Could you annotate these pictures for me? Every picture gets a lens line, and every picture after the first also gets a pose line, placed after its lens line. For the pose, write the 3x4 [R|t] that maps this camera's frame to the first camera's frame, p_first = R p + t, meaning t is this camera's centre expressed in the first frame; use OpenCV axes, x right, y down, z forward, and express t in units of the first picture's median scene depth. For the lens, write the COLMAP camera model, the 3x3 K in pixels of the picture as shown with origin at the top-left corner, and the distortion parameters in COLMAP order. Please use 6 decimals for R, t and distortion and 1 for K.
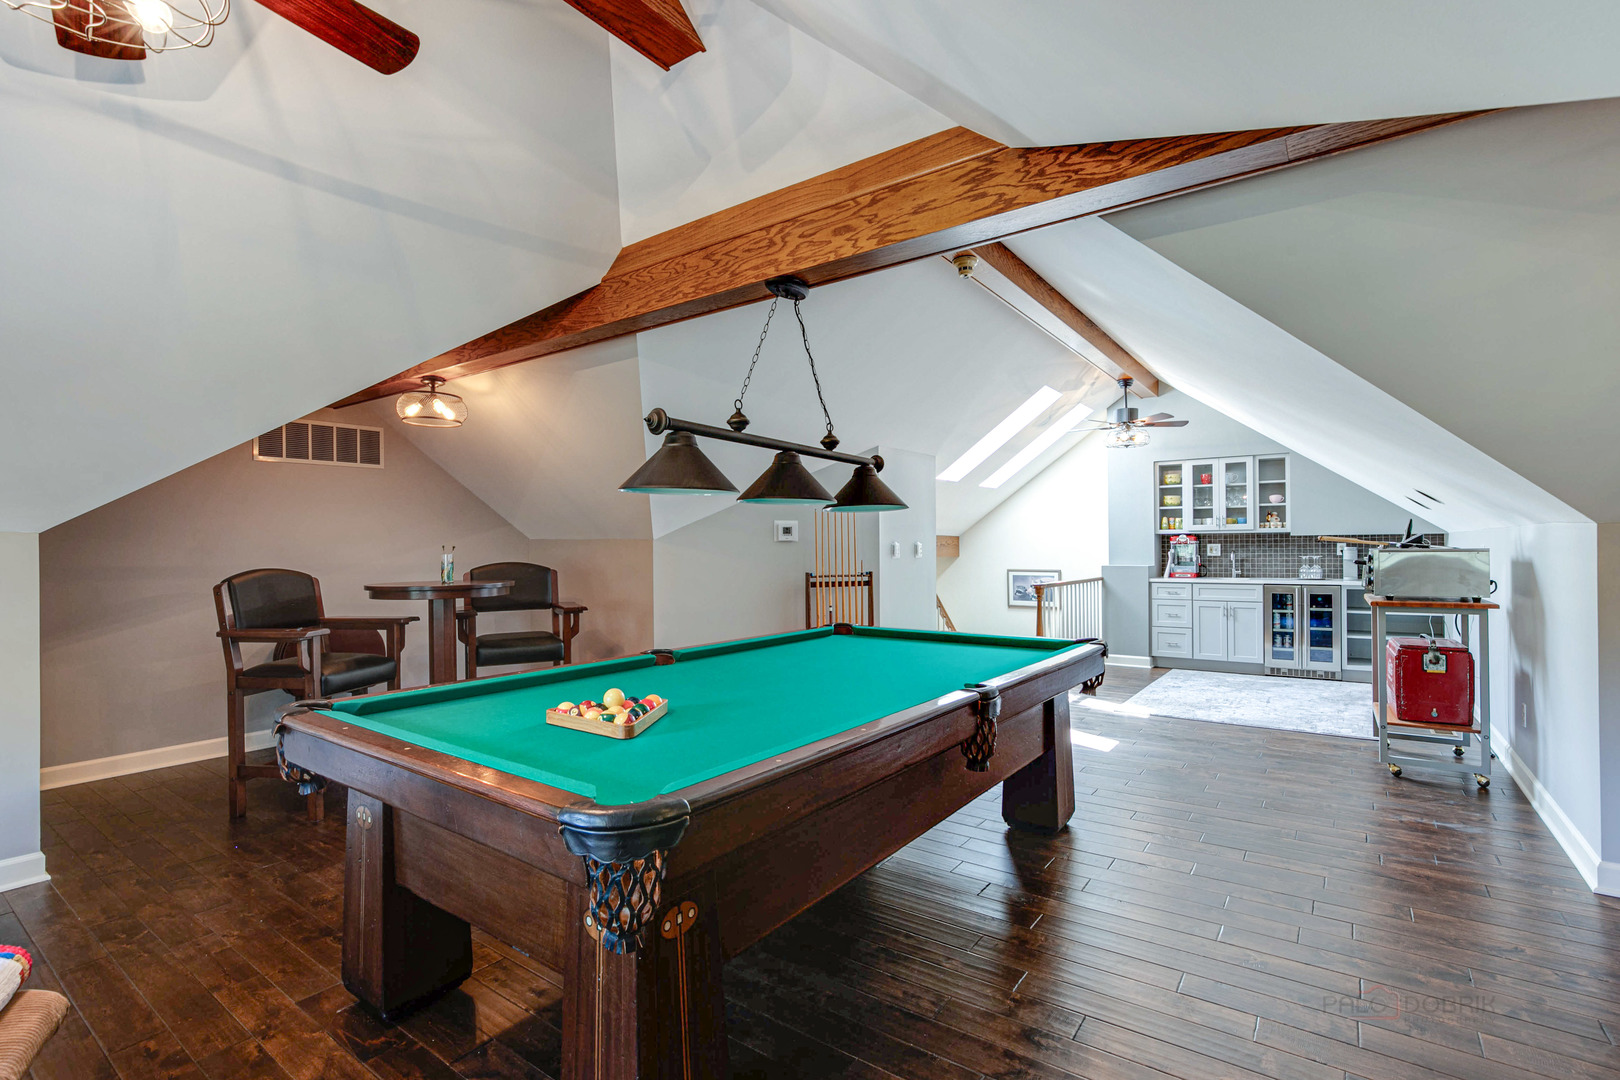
lens RADIAL K [[744.6, 0, 799.2], [0, 744.6, 542.4], [0, 0, 1]] dist [-0.002363, 0.002280]
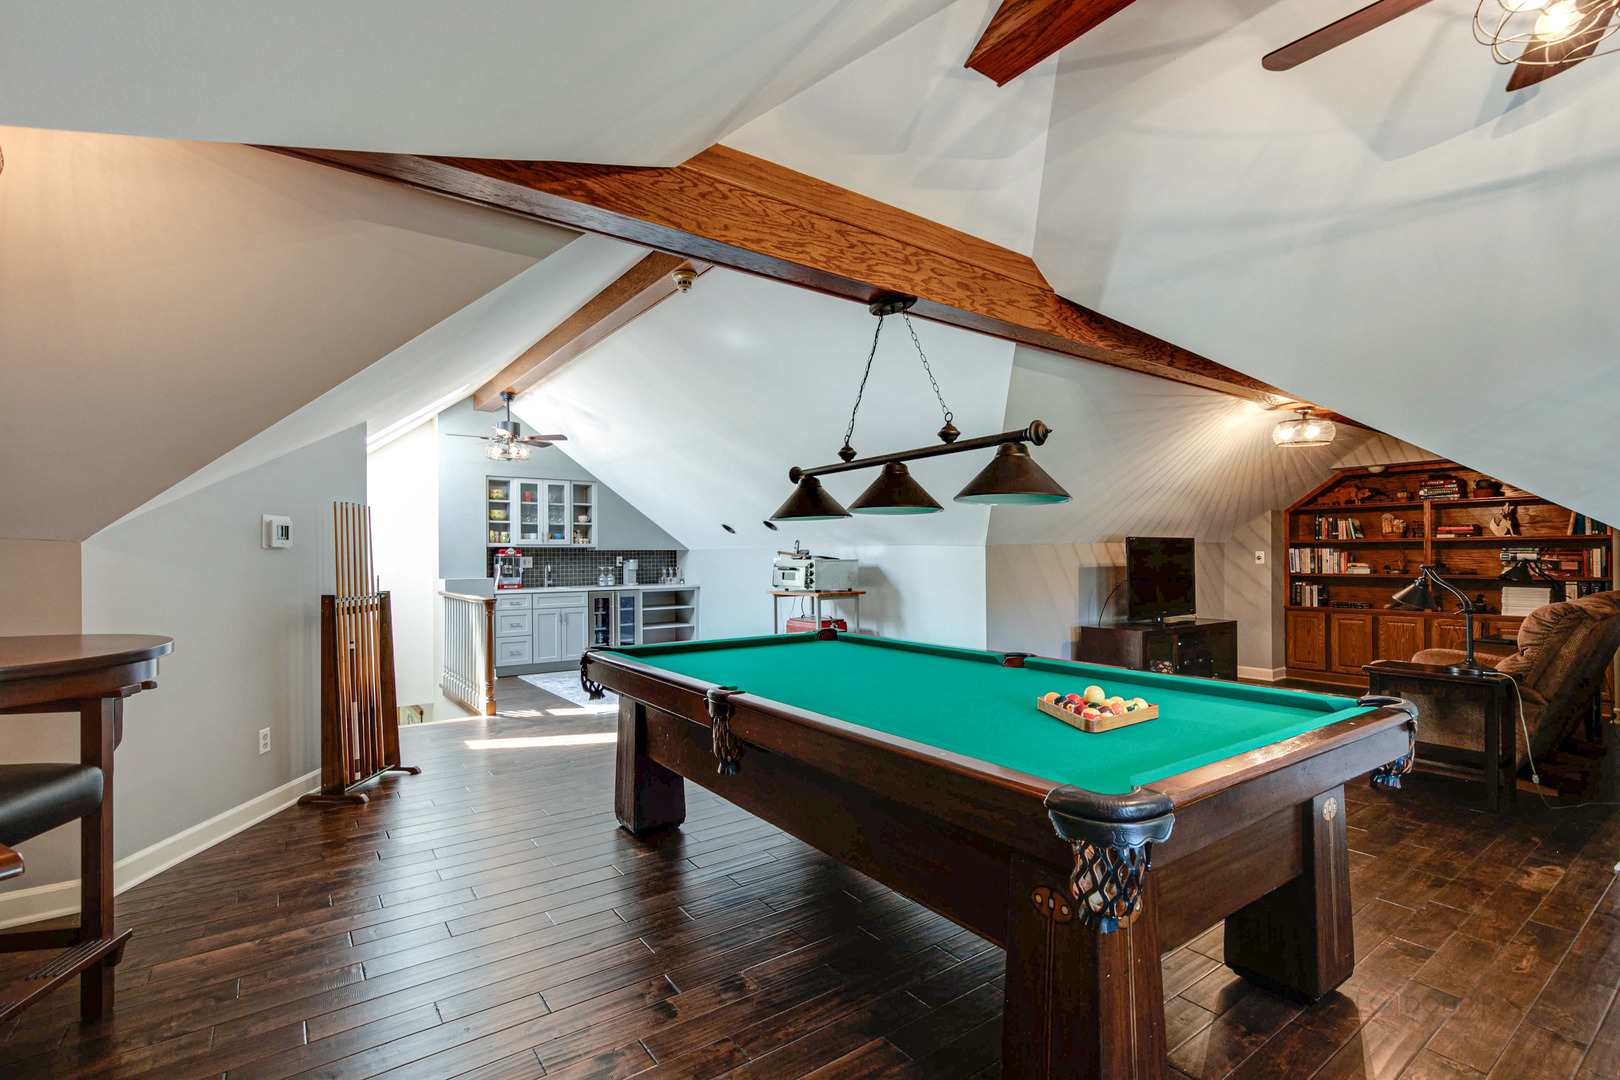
lens RADIAL K [[744.6, 0, 811.3], [0, 744.6, 547.1], [0, 0, 1]] dist [-0.002363, 0.002280]
pose [[0.309244, 0.017565, 0.950821, -0.481015], [-0.004574, 0.999845, -0.016983, 0.005787], [-0.950972, 0.000903, 0.309276, 0.369803]]
